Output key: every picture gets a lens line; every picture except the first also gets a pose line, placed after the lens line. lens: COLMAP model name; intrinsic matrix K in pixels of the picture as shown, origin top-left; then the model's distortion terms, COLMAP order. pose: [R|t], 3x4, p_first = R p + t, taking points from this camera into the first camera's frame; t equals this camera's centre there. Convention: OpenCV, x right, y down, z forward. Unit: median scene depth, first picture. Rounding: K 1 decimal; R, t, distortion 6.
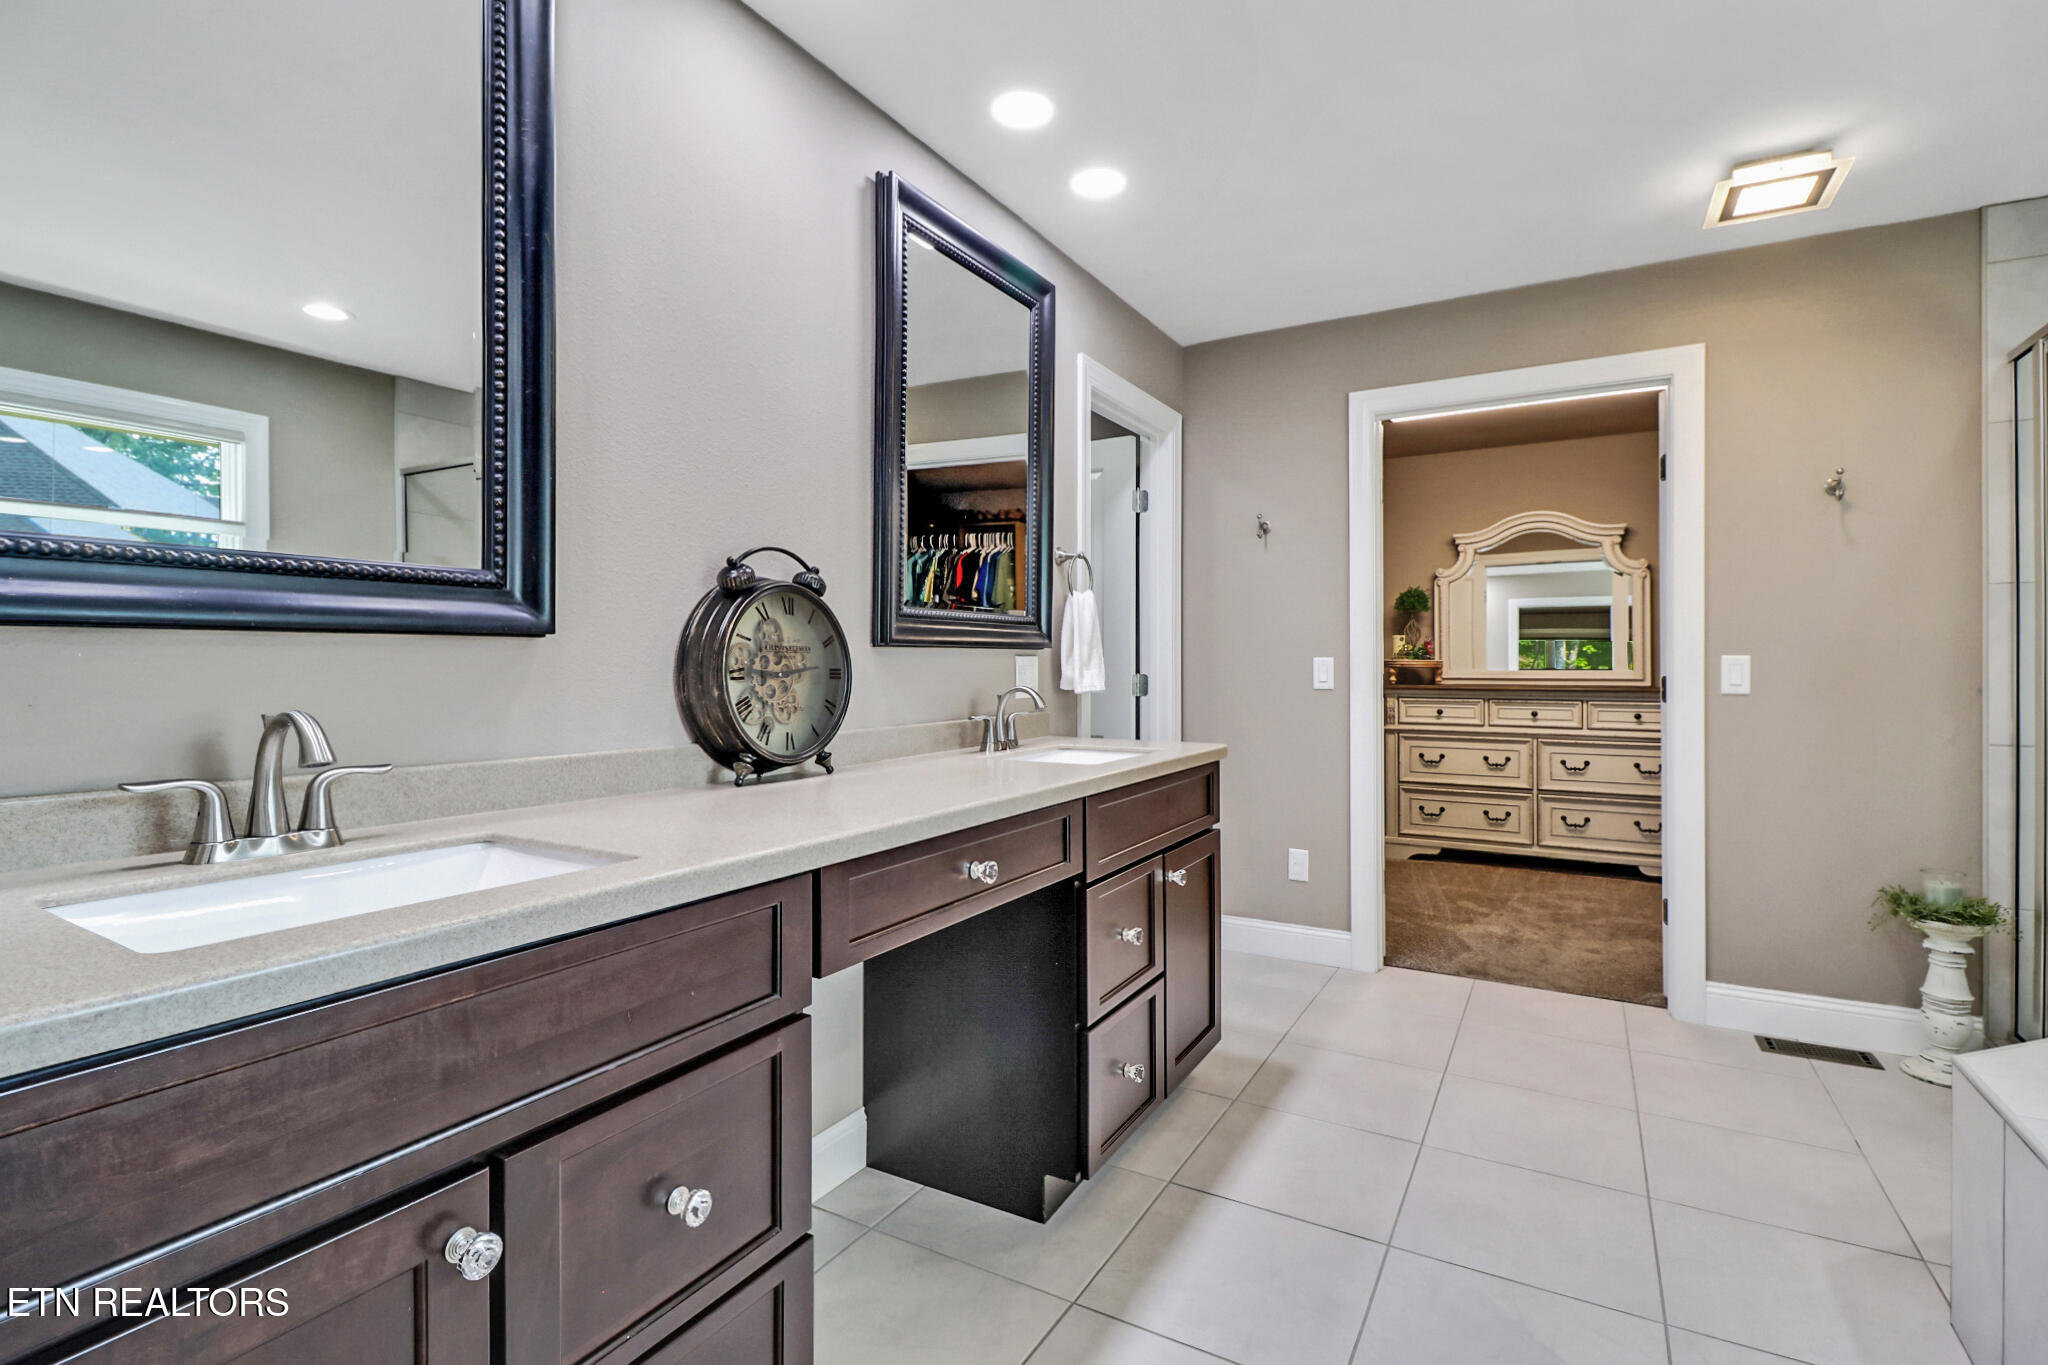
lens RADIAL K [[953.5, 0, 1029.1], [0, 953.5, 659.8], [0, 0, 1]] dist [-0.009694, -0.000216]
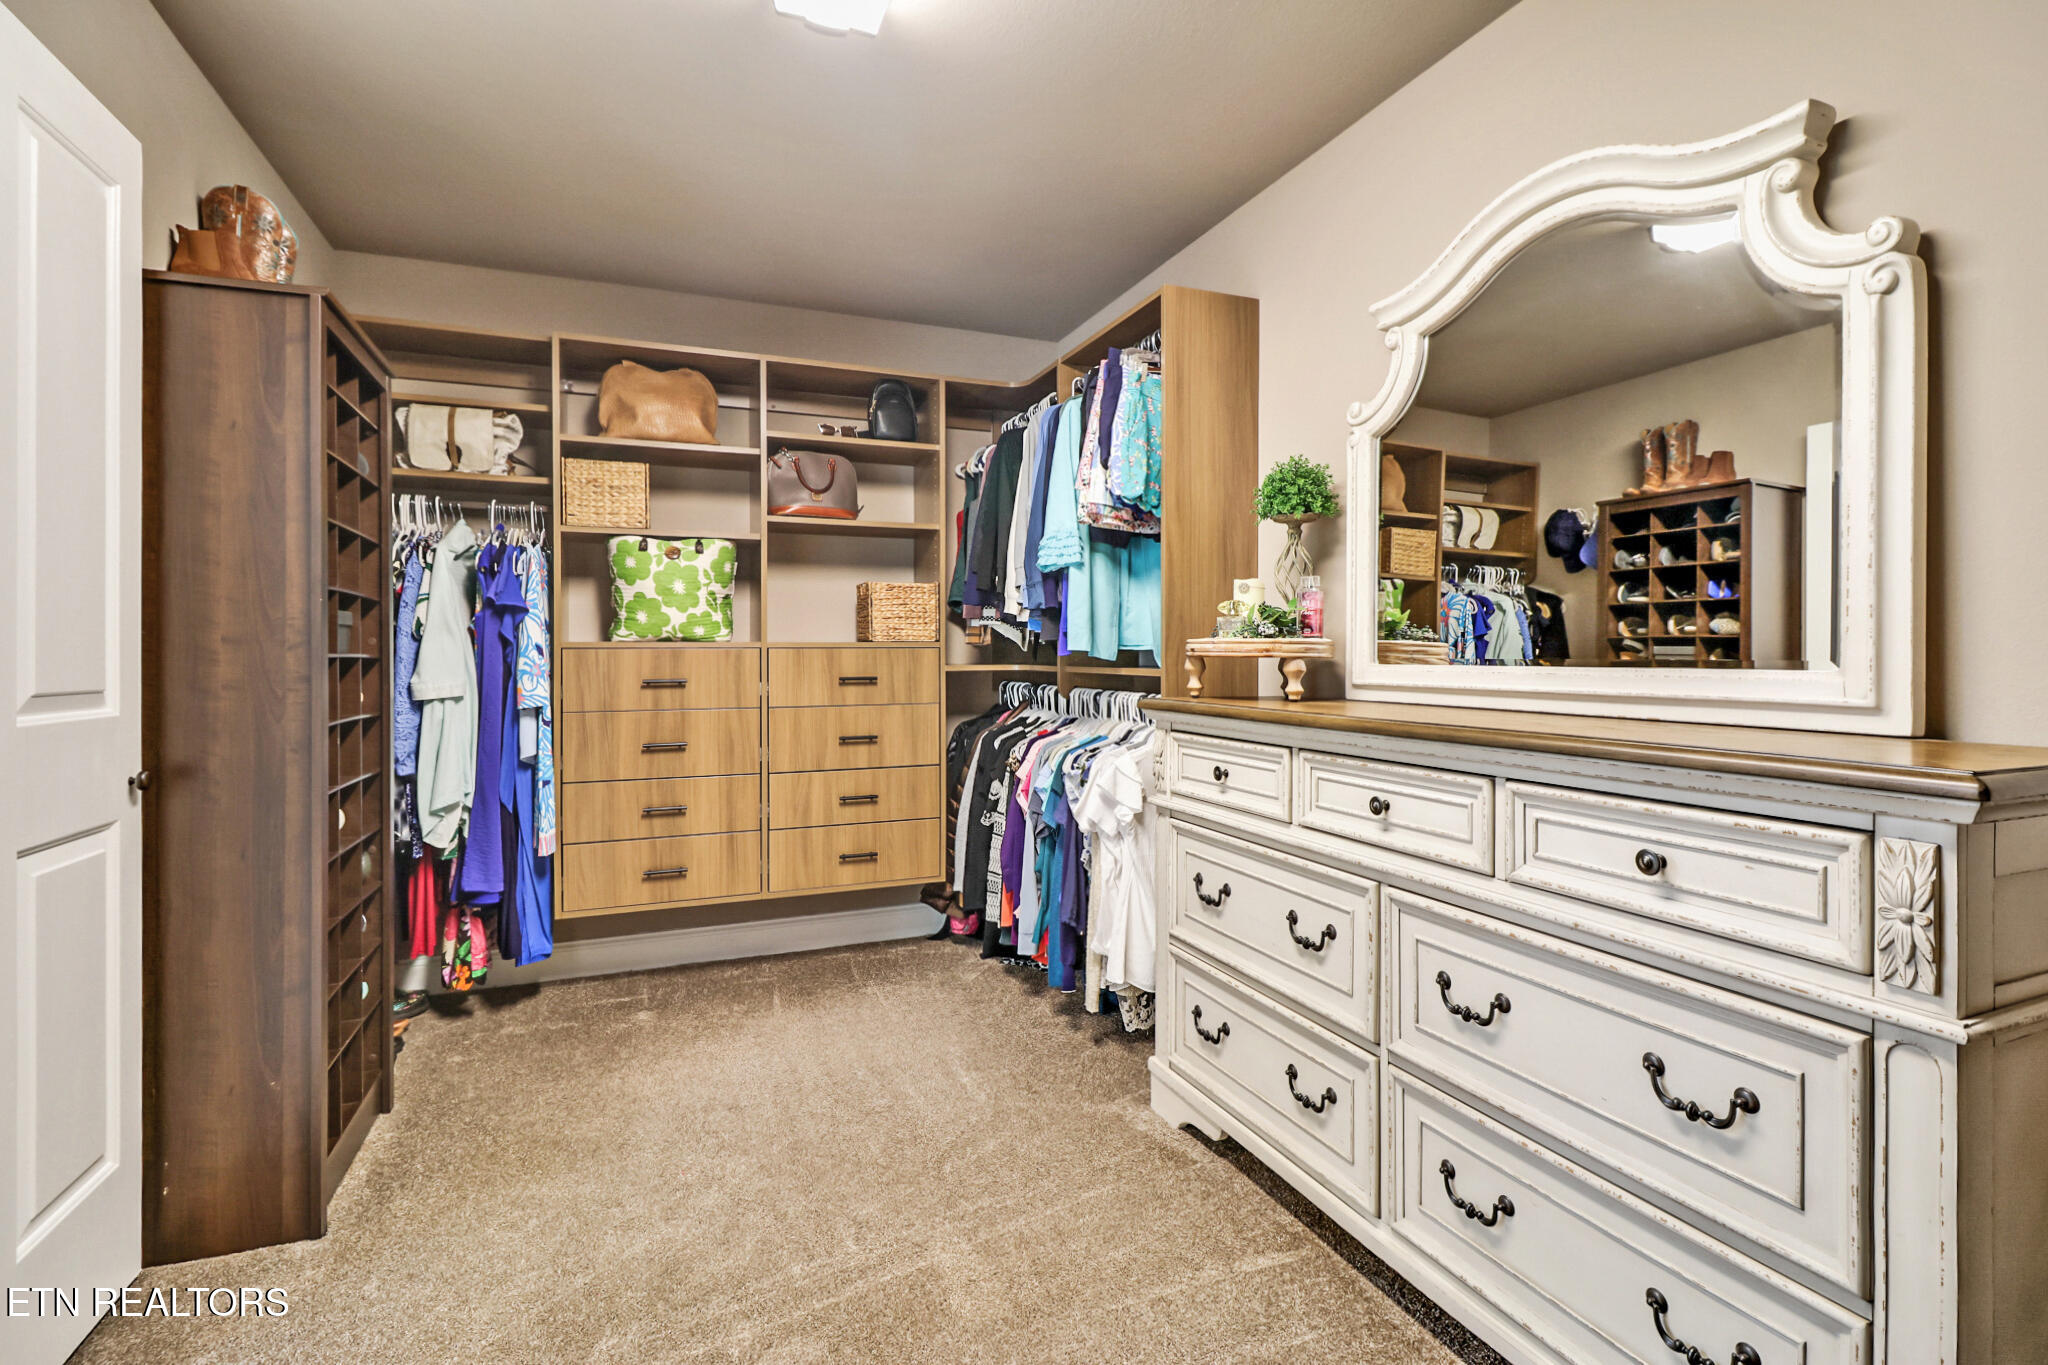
lens RADIAL K [[953.5, 0, 1029.1], [0, 953.5, 659.8], [0, 0, 1]] dist [-0.009694, -0.000216]
pose [[0.792157, 0.005000, -0.610296, 0.622427], [0.000948, 0.999955, 0.009422, 0.005679], [0.610316, -0.008042, 0.792117, 0.671341]]
